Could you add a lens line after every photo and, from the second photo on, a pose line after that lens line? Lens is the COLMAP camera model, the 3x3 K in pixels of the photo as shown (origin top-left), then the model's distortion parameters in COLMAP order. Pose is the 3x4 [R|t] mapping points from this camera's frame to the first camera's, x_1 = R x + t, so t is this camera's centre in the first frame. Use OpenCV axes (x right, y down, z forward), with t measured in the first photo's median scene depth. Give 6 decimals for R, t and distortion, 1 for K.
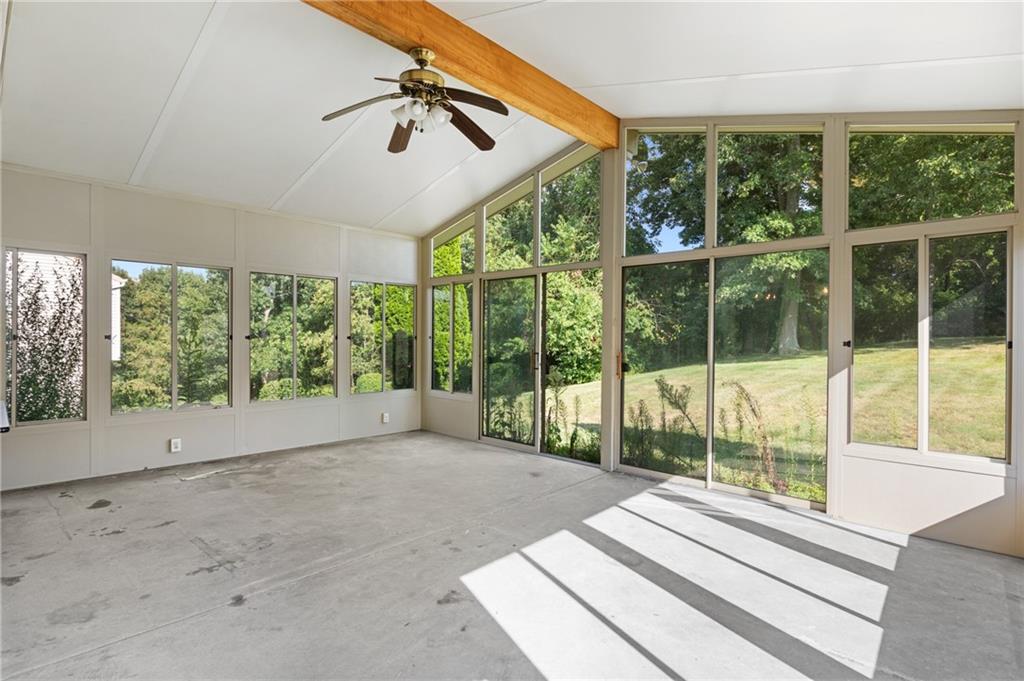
lens RADIAL K [[506.0, 0, 512.0], [0, 506.0, 340.5], [0, 0, 1]] dist [-0.000820, -0.001771]
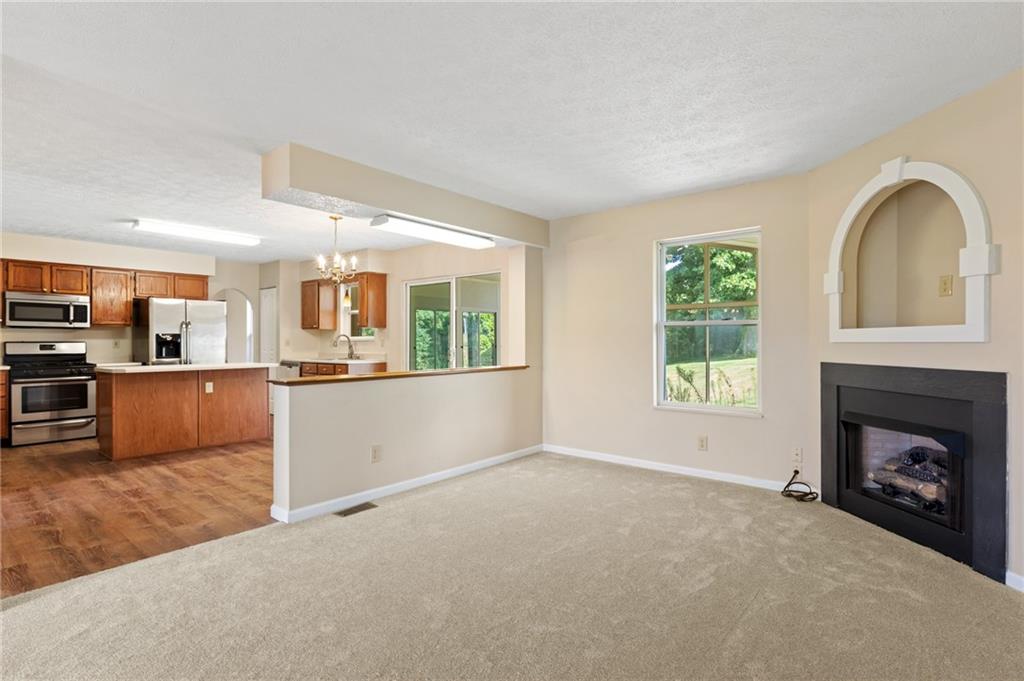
lens RADIAL K [[506.0, 0, 512.0], [0, 506.0, 340.5], [0, 0, 1]] dist [-0.000820, -0.001771]
pose [[0.998356, -0.008492, 0.056679, -0.131242], [0.008855, 0.999942, -0.006156, -0.005140], [-0.056623, 0.006648, 0.998373, -0.257947]]
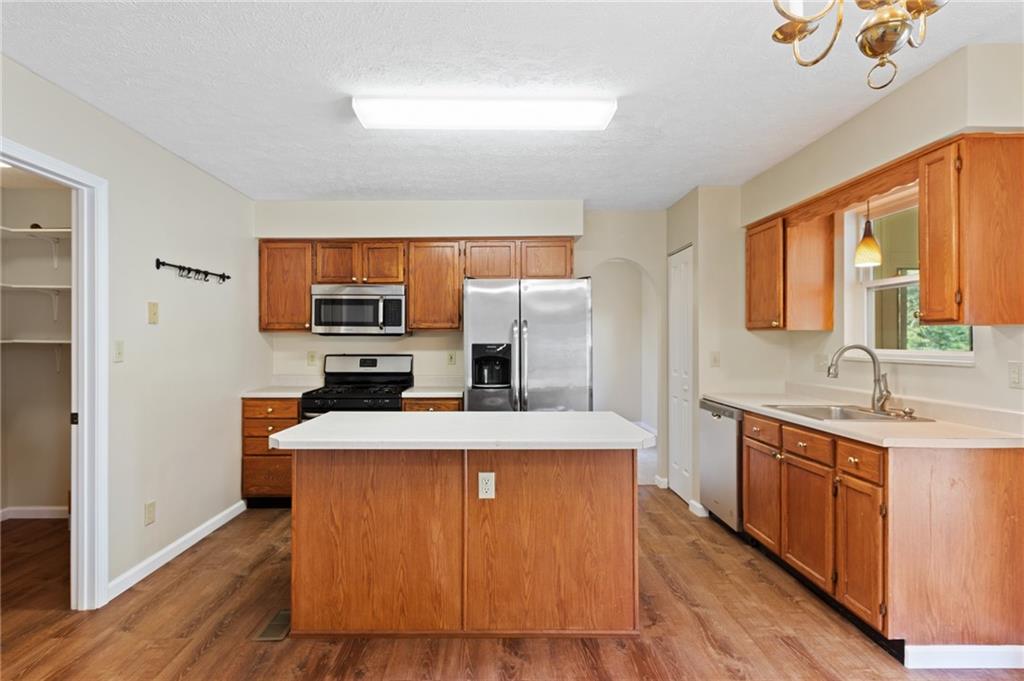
lens RADIAL K [[538.9, 0, 491.7], [0, 538.9, 336.2], [0, 0, 1]] dist [0.001524, -0.000835]
pose [[0.682931, -0.012425, -0.730377, -0.202385], [0.002699, 0.999891, -0.014486, -0.014222], [0.730478, 0.007922, 0.682890, -0.026291]]
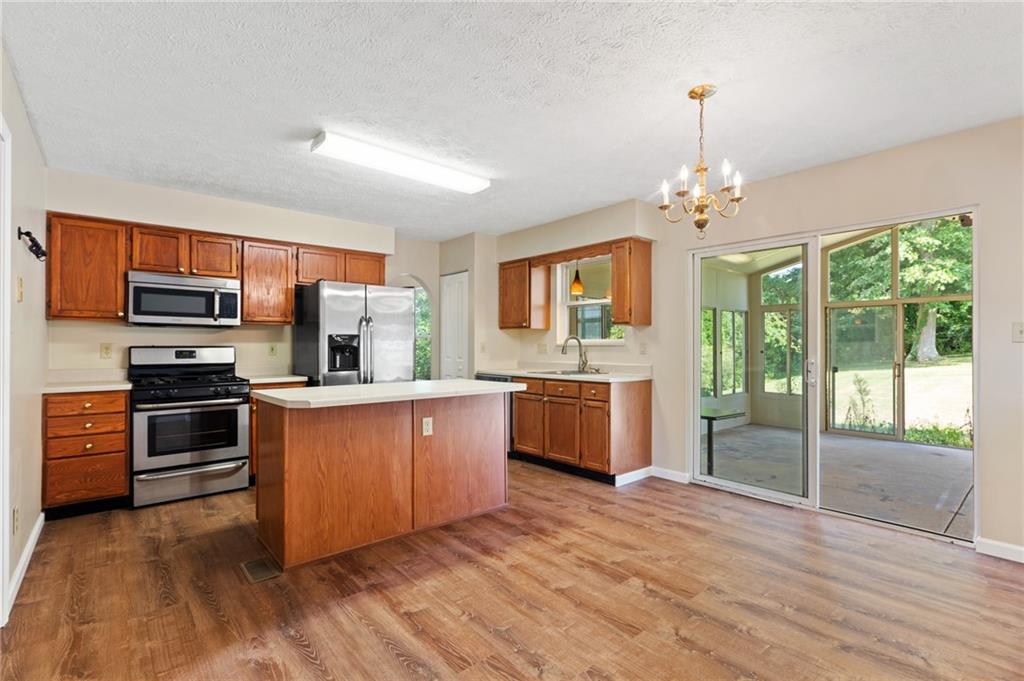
lens RADIAL K [[476.7, 0, 512.0], [0, 476.7, 340.5], [0, 0, 1]] dist [-0.000761, -0.000118]
pose [[0.994509, -0.008276, -0.104324, -0.251785], [0.006742, 0.999864, -0.015057, -0.007573], [0.104434, 0.014271, 0.994429, -0.103175]]
